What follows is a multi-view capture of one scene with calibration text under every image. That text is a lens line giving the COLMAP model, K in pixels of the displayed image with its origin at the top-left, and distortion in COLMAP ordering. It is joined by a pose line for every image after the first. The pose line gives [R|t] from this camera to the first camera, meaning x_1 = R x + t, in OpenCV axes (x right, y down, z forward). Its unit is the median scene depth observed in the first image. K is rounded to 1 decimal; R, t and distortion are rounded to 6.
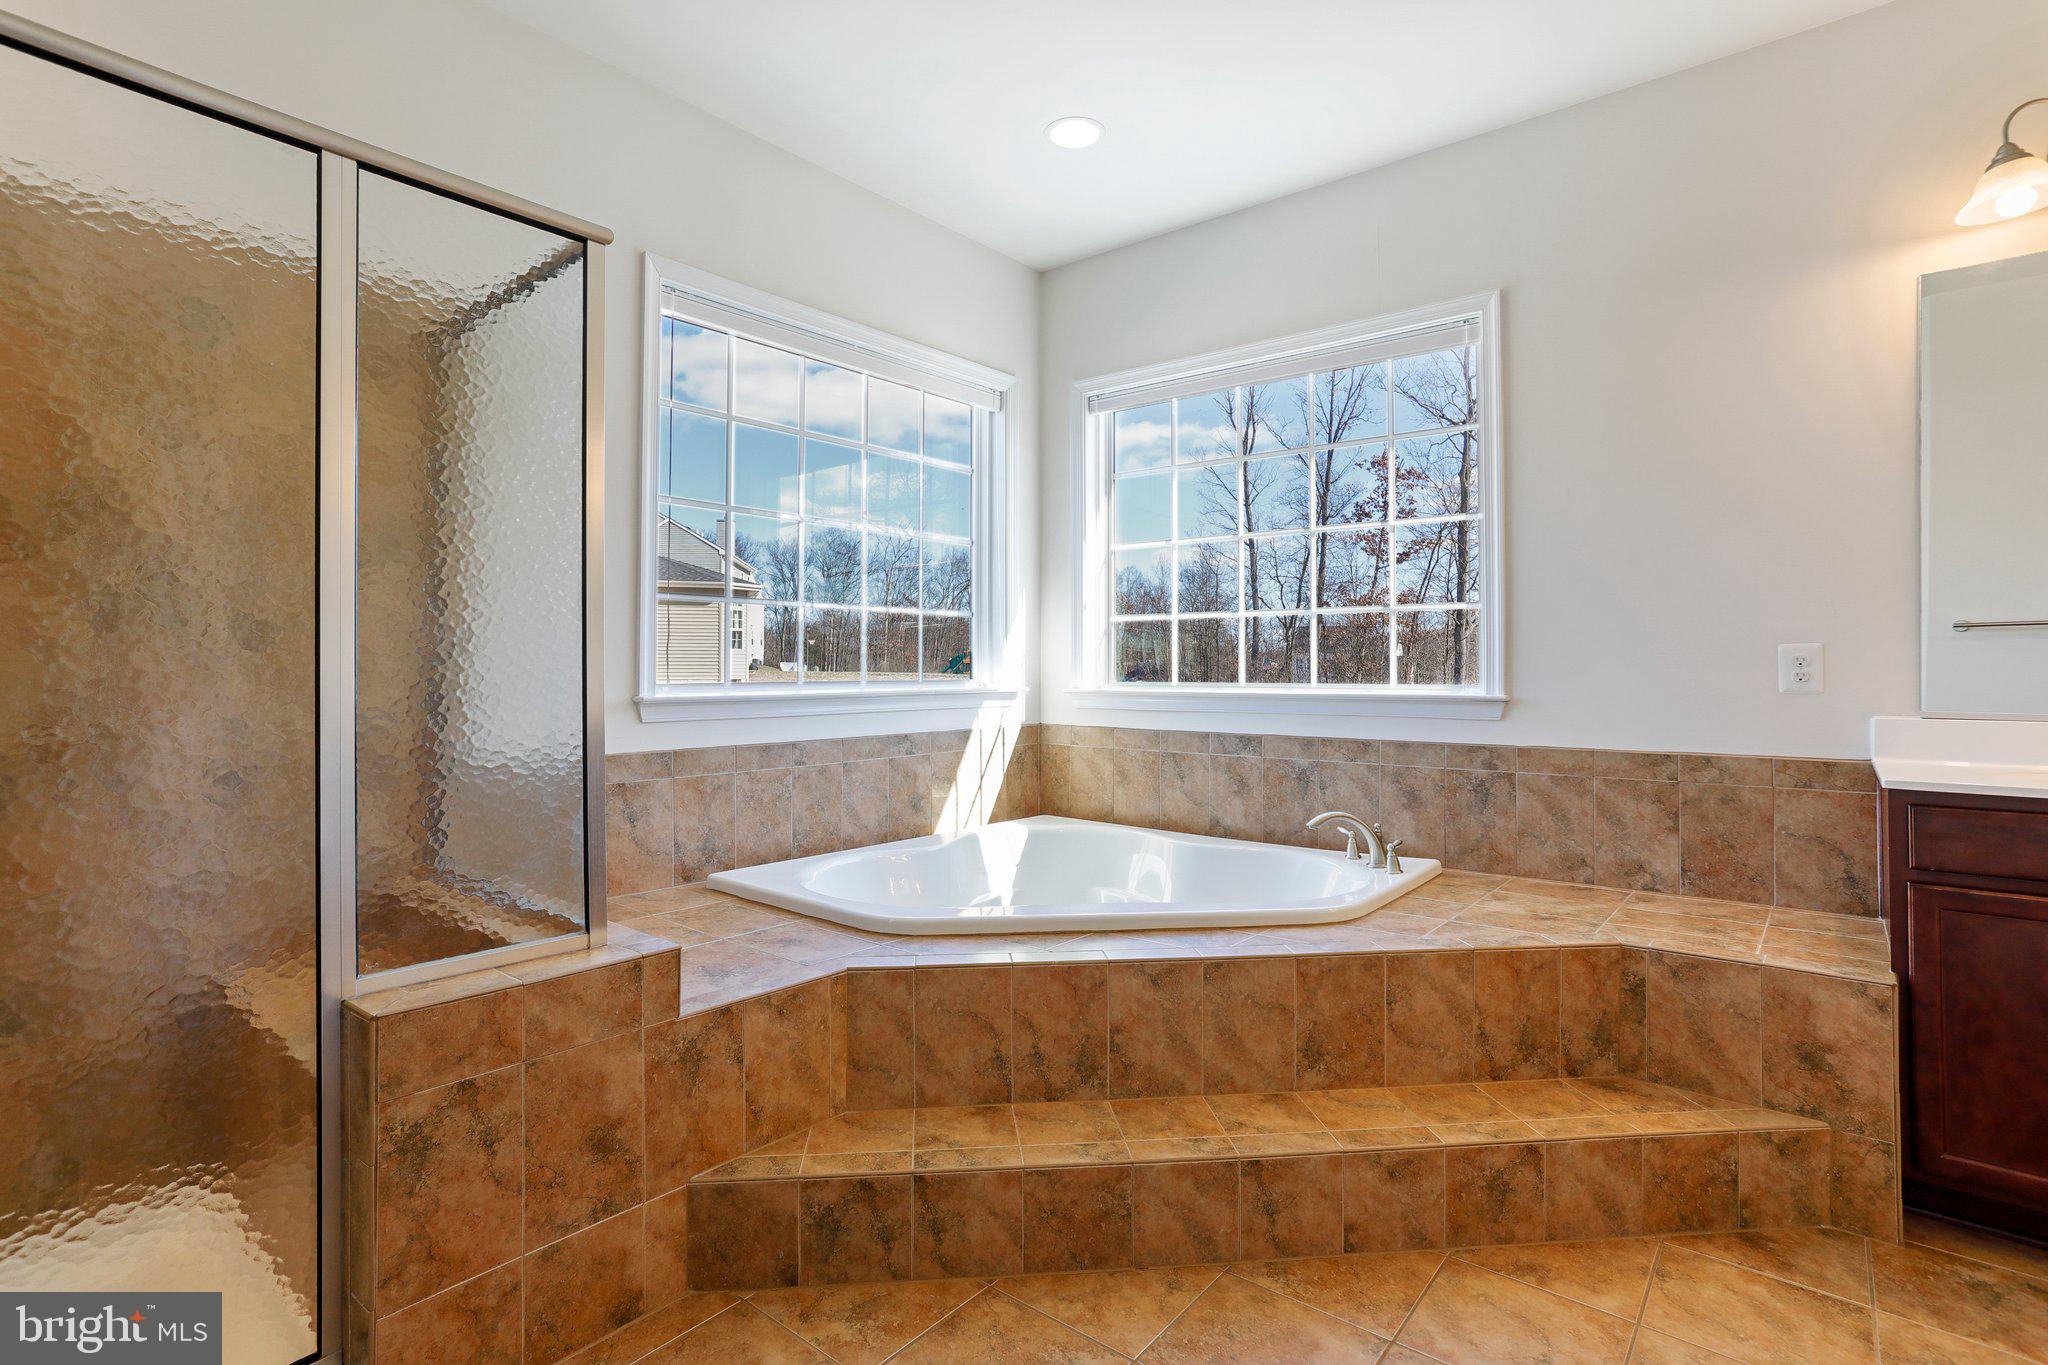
lens RADIAL K [[999.9, 0, 1034.4], [0, 999.9, 665.0], [0, 0, 1]] dist [-0.041200, 0.028183]
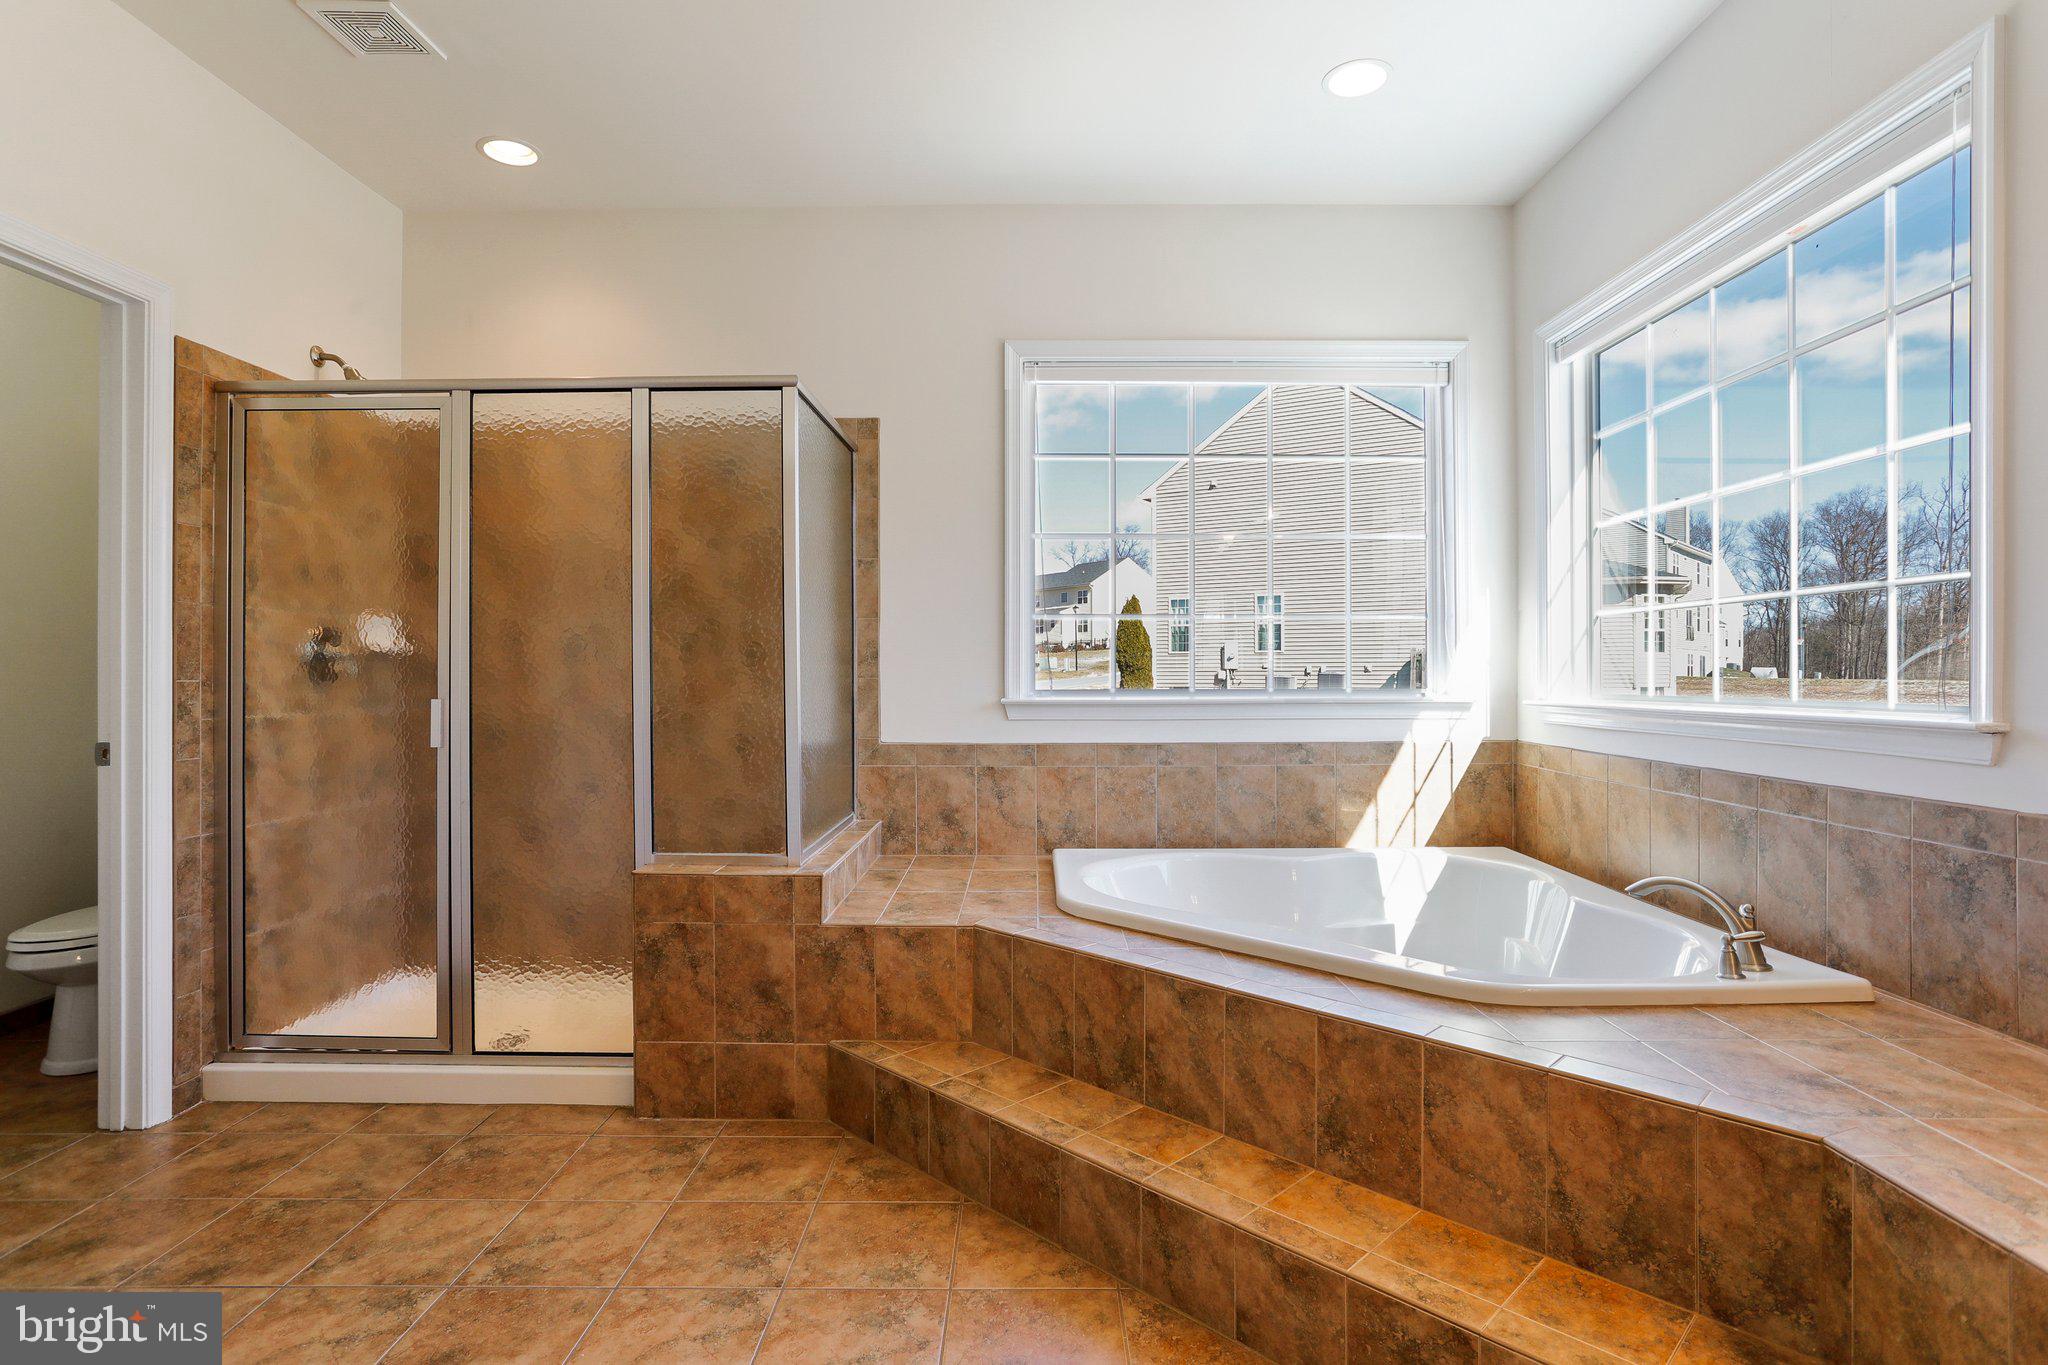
lens RADIAL K [[1063.0, 0, 1006.0], [0, 1063.0, 663.0], [0, 0, 1]] dist [-0.037216, 0.029407]
pose [[0.614479, -0.009400, -0.788877, 0.843051], [0.005766, 0.999956, -0.007424, -0.003513], [0.788912, 0.000013, 0.614506, 0.233713]]
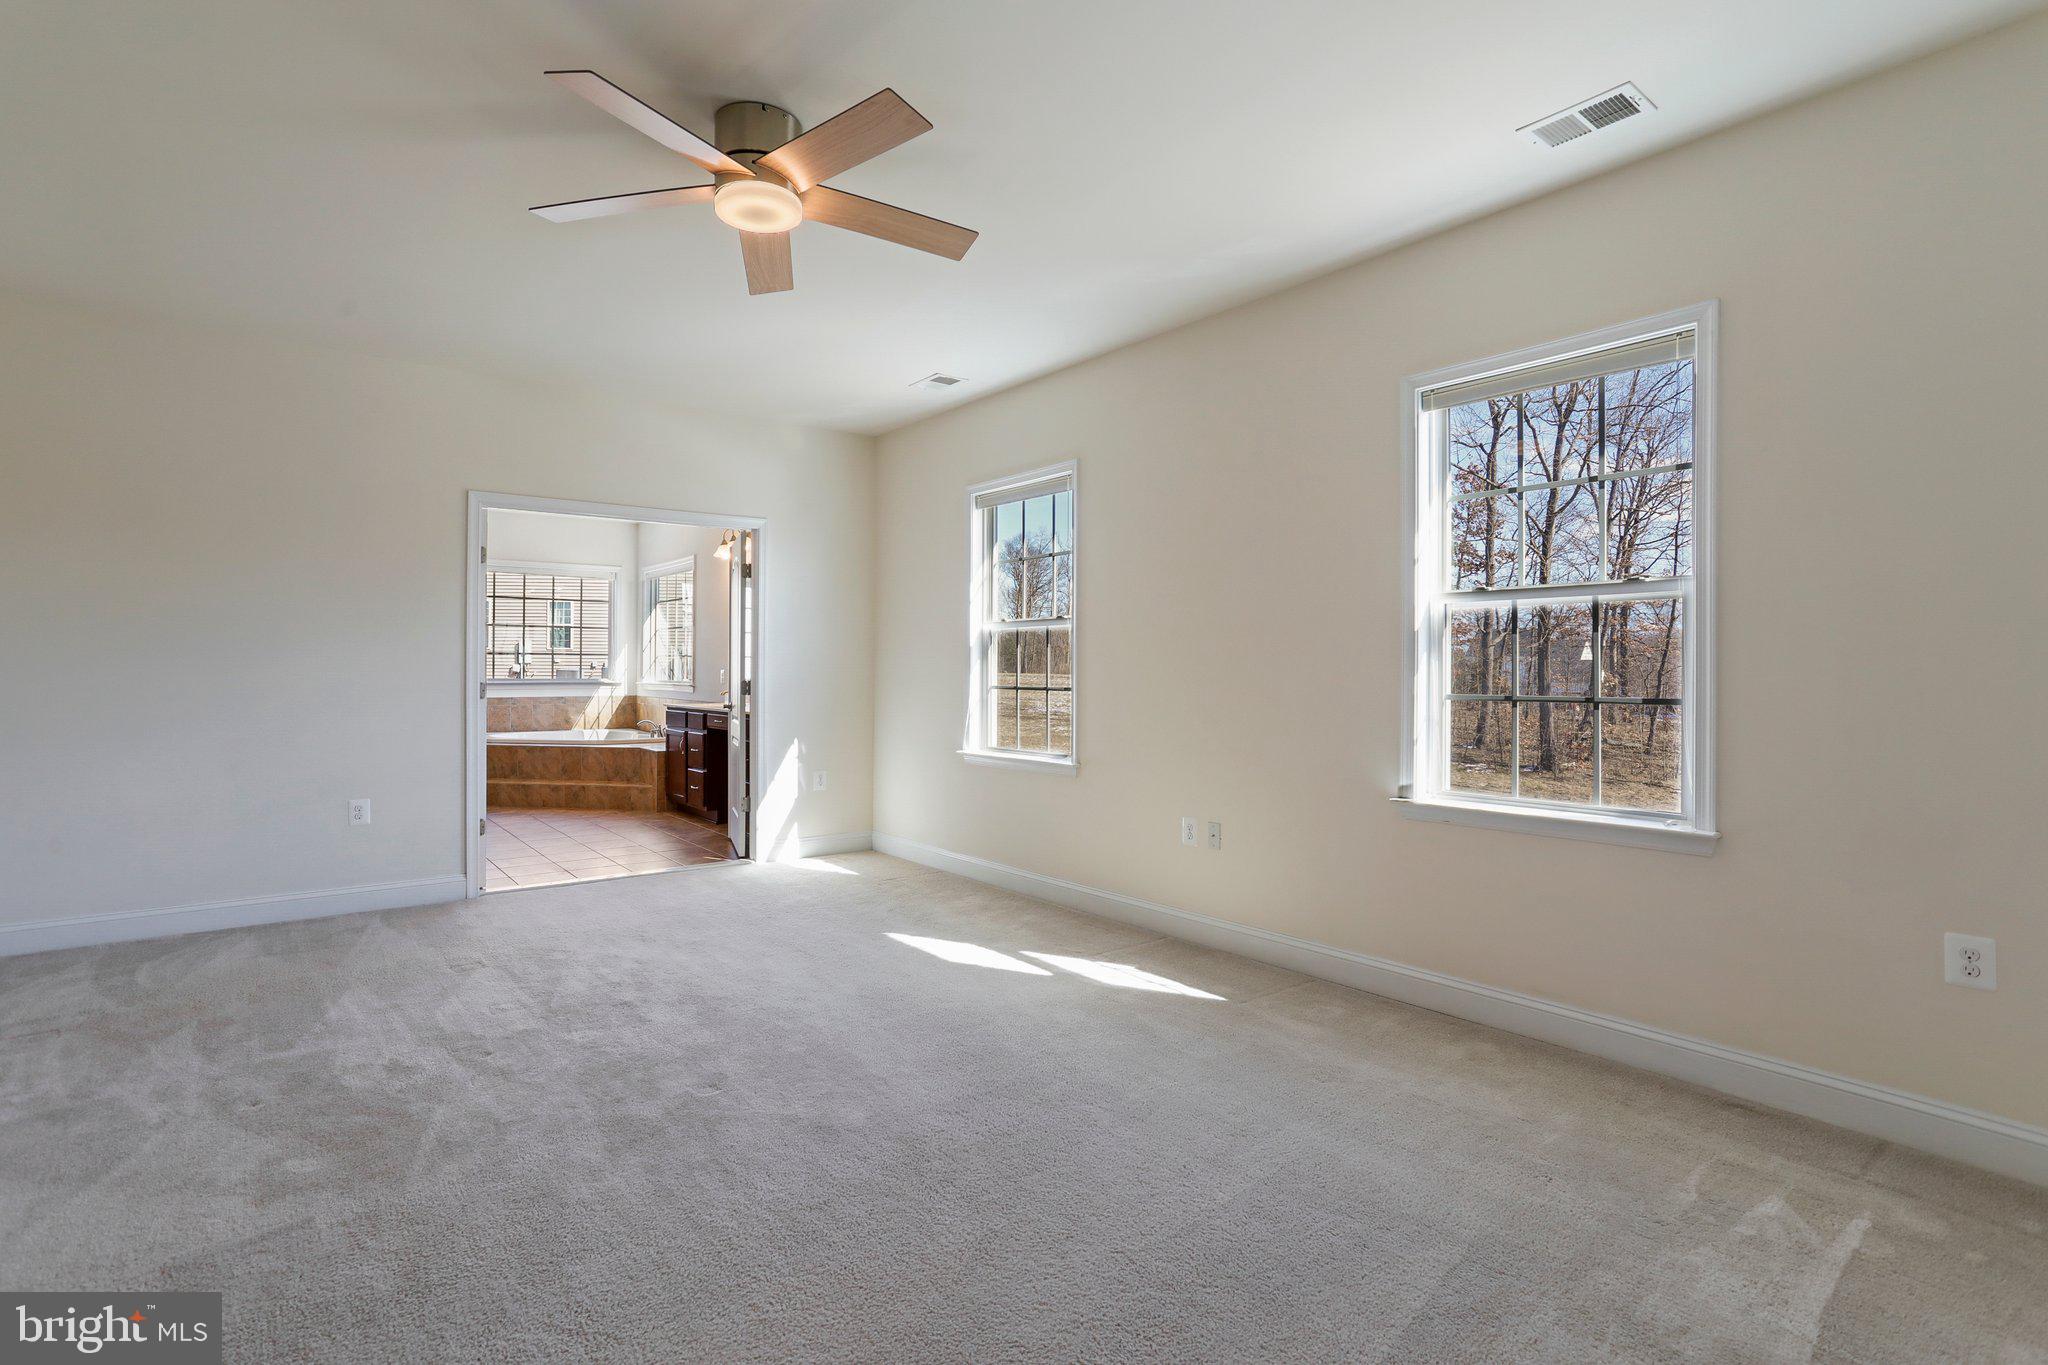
lens RADIAL K [[999.9, 0, 1014.9], [0, 999.9, 669.1], [0, 0, 1]] dist [-0.041200, 0.028183]
pose [[0.972008, 0.003718, -0.234920, 3.104356], [-0.002272, 0.999977, 0.006430, -0.055642], [0.234938, -0.005716, 0.971994, -2.574491]]
